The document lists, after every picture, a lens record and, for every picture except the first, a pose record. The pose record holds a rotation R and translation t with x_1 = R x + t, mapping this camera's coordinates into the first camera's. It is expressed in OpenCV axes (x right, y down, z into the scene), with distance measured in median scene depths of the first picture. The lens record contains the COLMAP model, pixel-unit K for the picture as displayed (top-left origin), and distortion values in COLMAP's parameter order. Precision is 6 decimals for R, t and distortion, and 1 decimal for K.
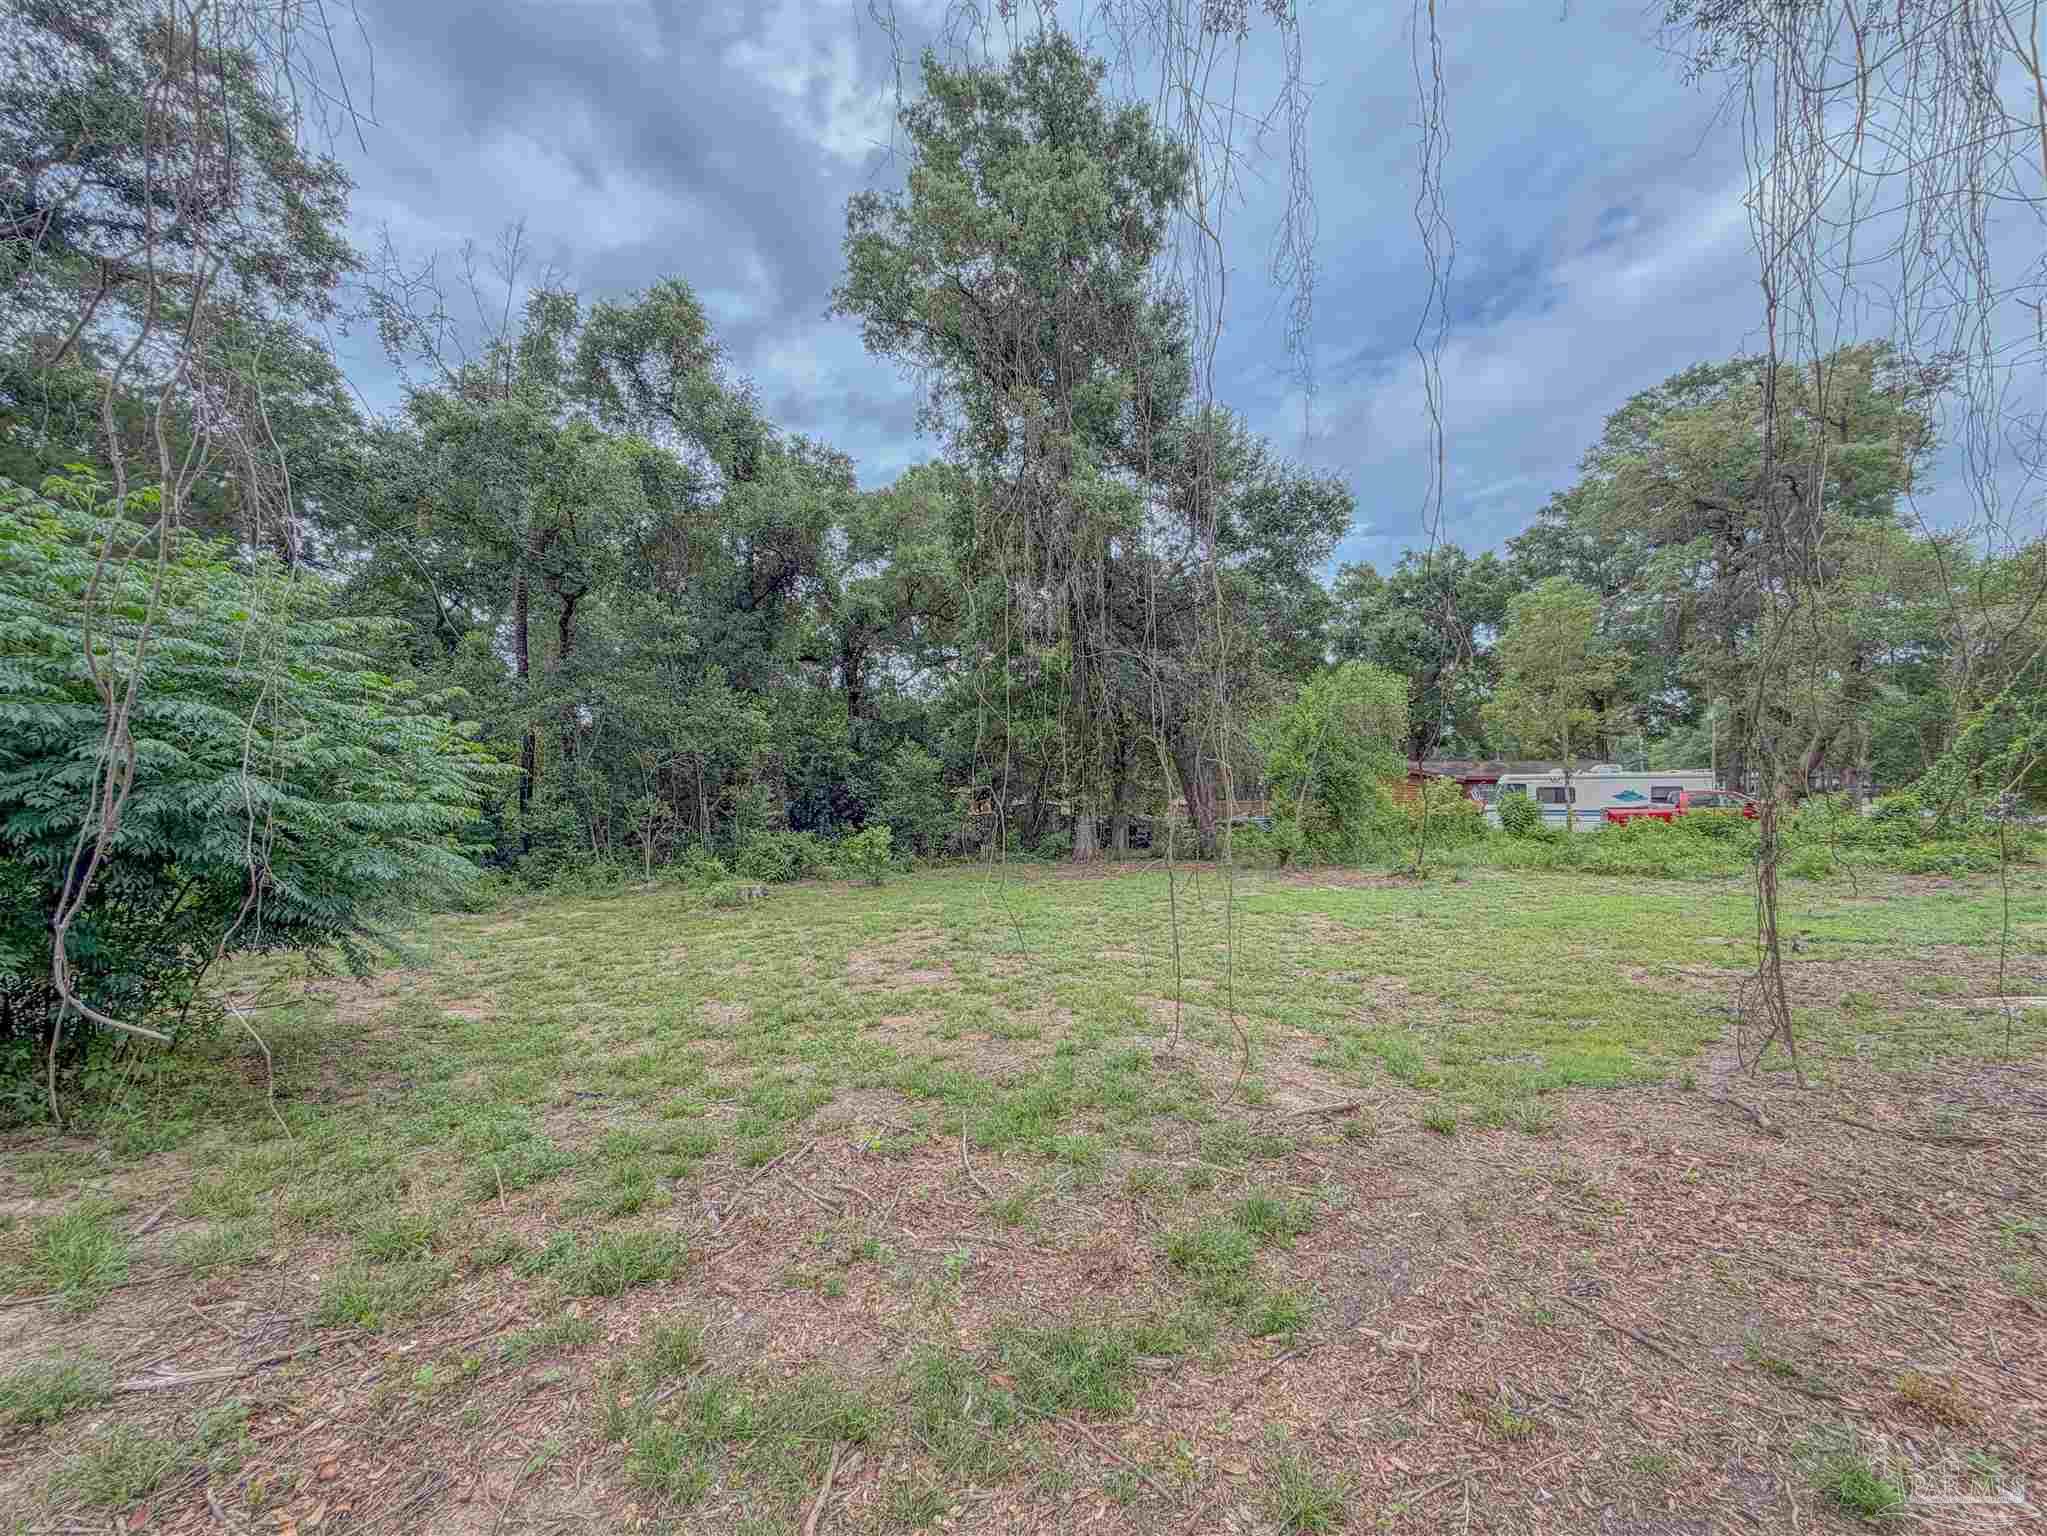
lens RADIAL K [[826.5, 0, 1024.3], [0, 826.5, 770.4], [0, 0, 1]] dist [-0.002808, -0.000609]
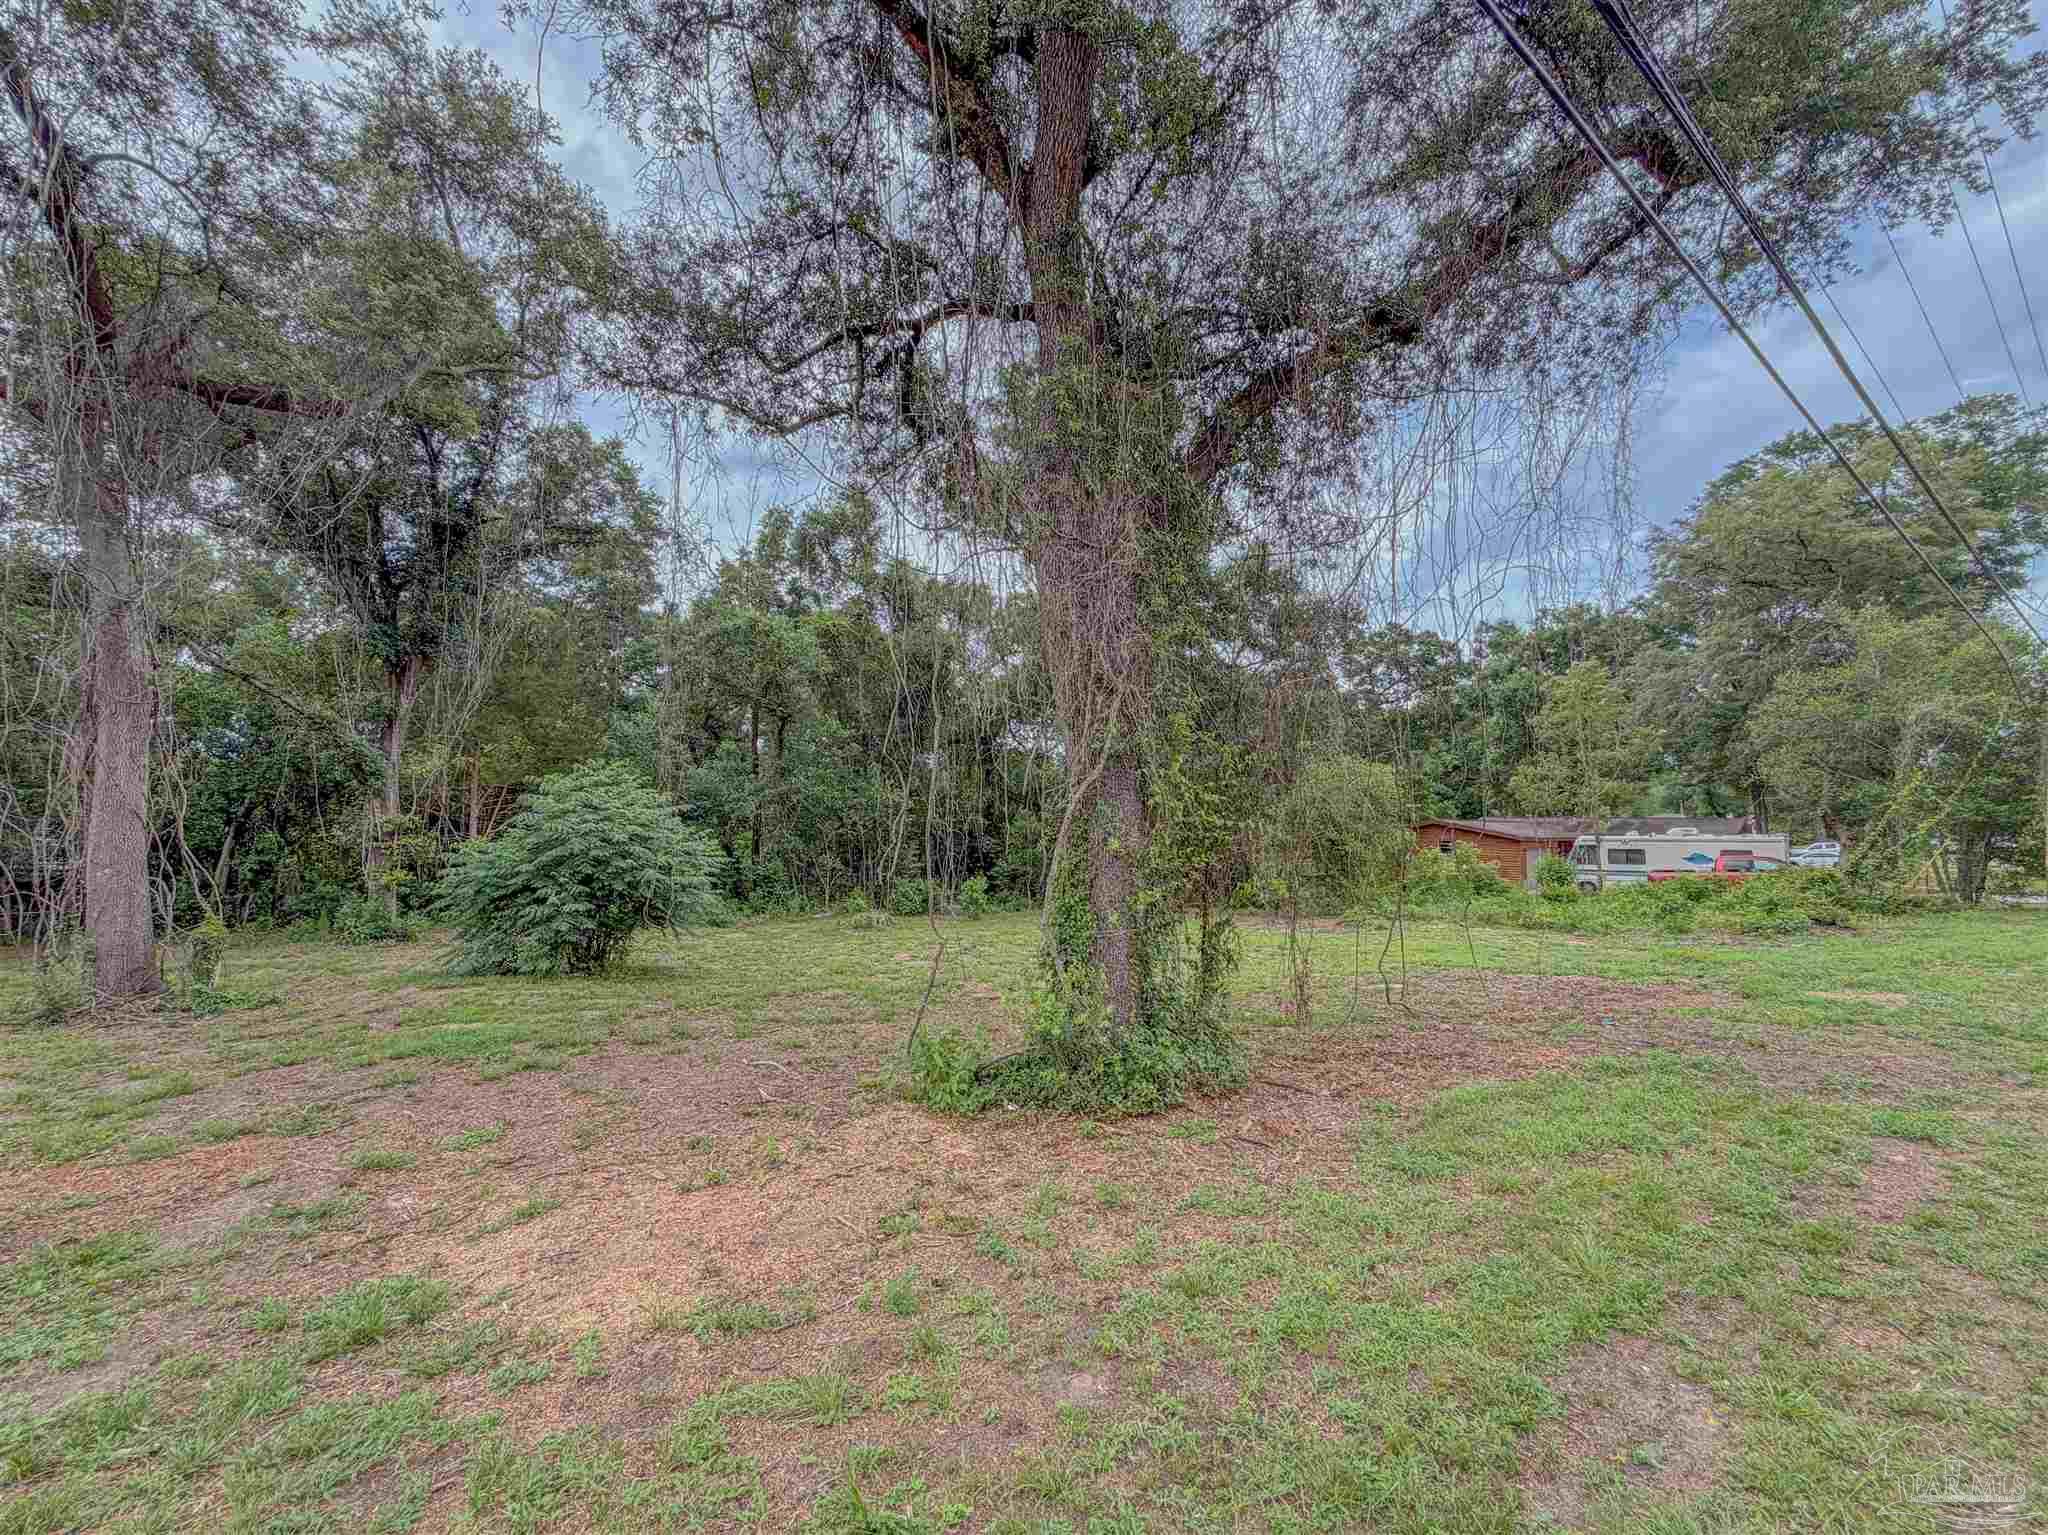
lens RADIAL K [[826.9, 0, 1023.1], [0, 826.9, 771.0], [0, 0, 1]] dist [-0.002808, -0.000609]
pose [[0.968944, -0.012161, -0.246981, 0.230999], [0.000003, 0.998791, -0.049164, -0.040676], [0.247280, 0.047637, 0.967772, -0.326043]]
